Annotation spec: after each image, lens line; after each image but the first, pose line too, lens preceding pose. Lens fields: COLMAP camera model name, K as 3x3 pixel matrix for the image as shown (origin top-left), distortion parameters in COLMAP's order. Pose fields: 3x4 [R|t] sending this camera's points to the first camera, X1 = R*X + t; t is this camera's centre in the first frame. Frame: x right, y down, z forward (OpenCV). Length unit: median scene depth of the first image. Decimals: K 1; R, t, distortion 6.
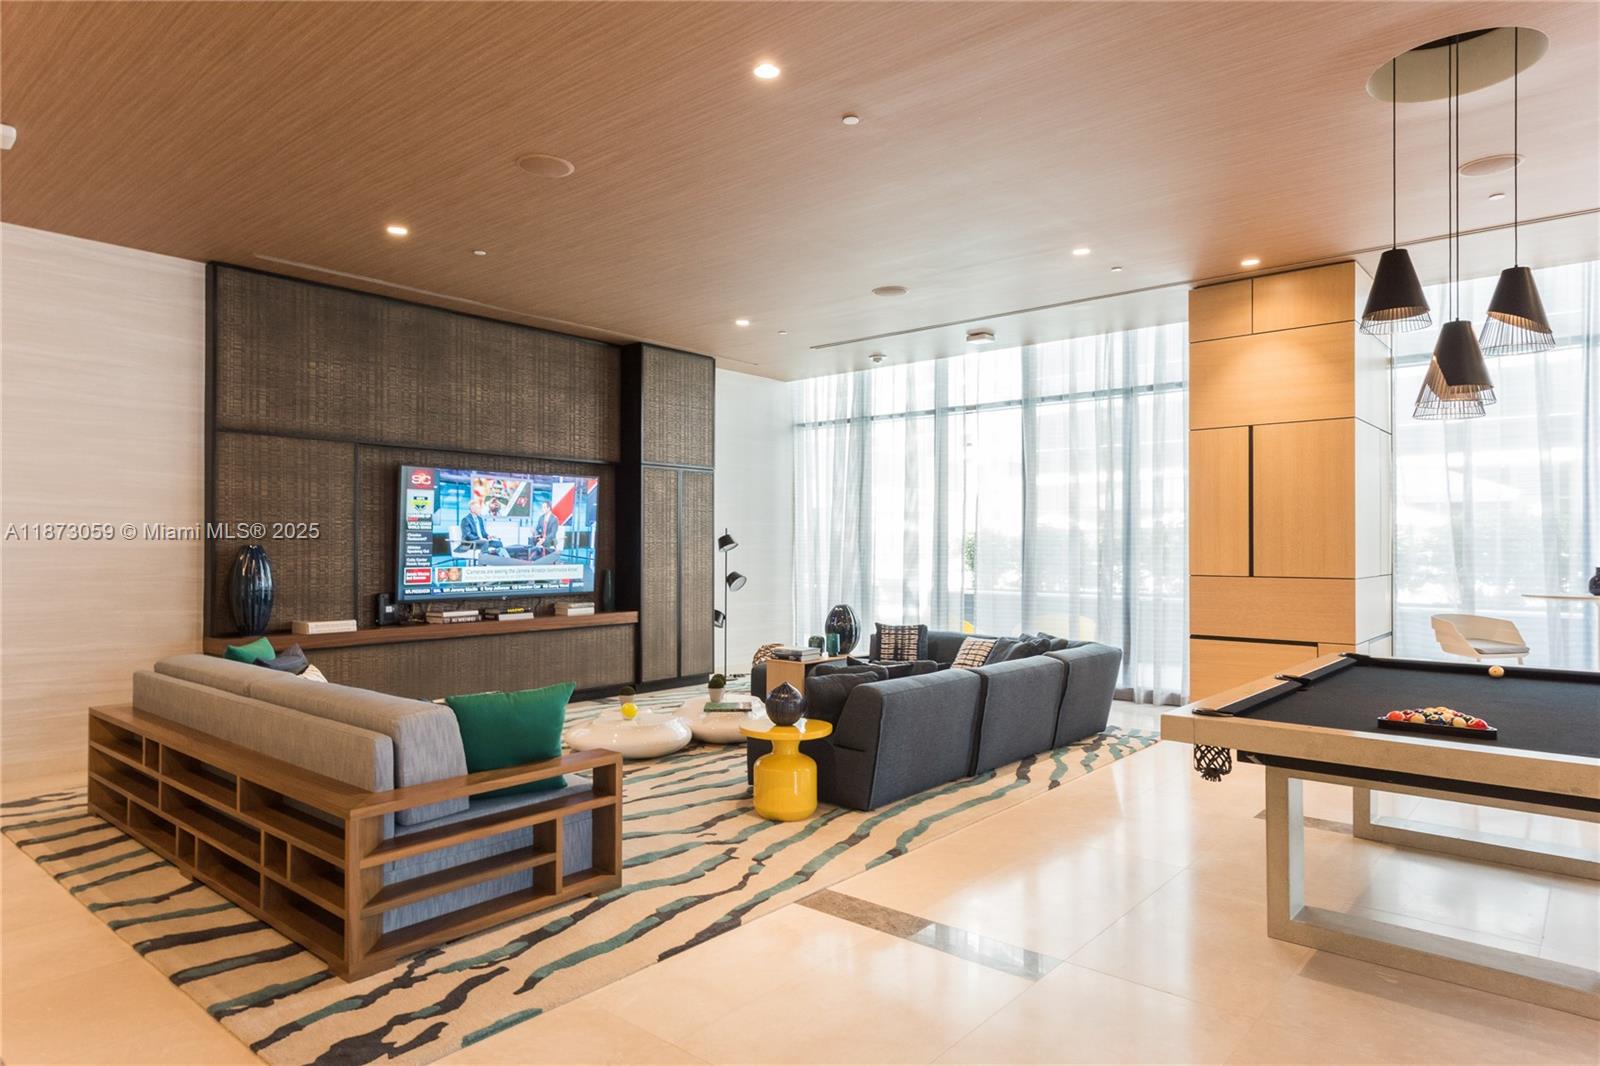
lens RADIAL K [[952.7, 0, 800.7], [0, 952.7, 536.7], [0, 0, 1]] dist [0.005208, 0.000171]
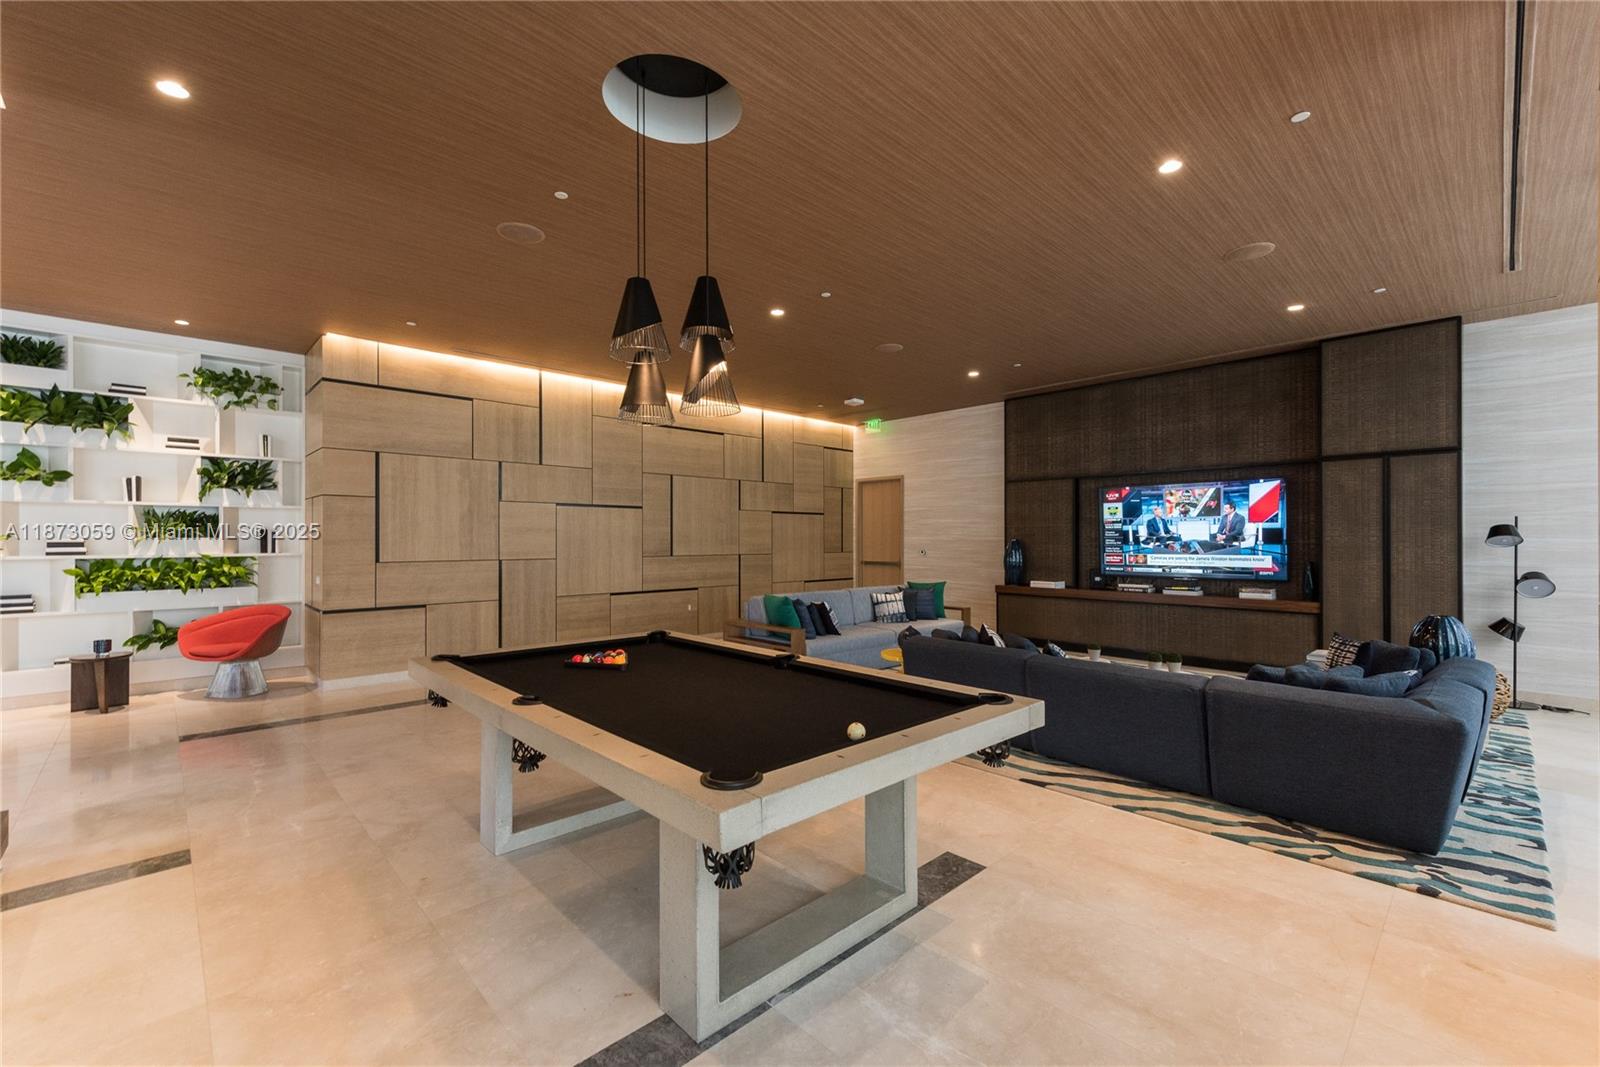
lens RADIAL K [[663.5, 0, 801.9], [0, 663.5, 537.1], [0, 0, 1]] dist [0.000885, -0.000022]
pose [[-0.114907, -0.002265, -0.993374, 0.687063], [0.013121, 0.999907, -0.003797, 0.003240], [0.993290, -0.013471, -0.114866, 0.596062]]
